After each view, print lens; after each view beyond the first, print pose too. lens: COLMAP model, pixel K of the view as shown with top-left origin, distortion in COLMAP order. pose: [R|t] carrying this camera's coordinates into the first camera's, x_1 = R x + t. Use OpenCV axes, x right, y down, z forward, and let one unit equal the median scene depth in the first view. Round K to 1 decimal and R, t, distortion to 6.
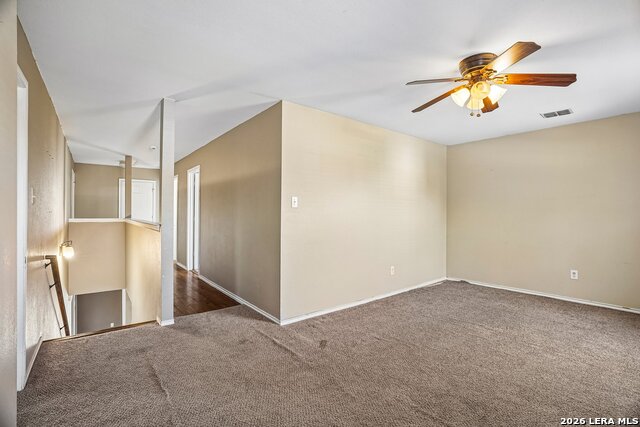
lens RADIAL K [[296.1, 0, 322.2], [0, 296.1, 213.6], [0, 0, 1]] dist [-0.056347, 0.015719]
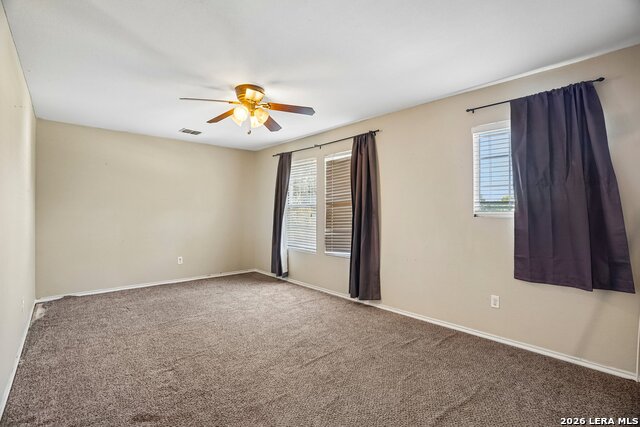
lens RADIAL K [[296.1, 0, 322.3], [0, 296.1, 211.3], [0, 0, 1]] dist [-0.056347, 0.015719]
pose [[-0.067571, 0.004034, 0.997706, -0.593243], [-0.000887, 0.999991, -0.004104, 0.002057], [-0.997714, -0.001162, -0.067567, 0.620540]]
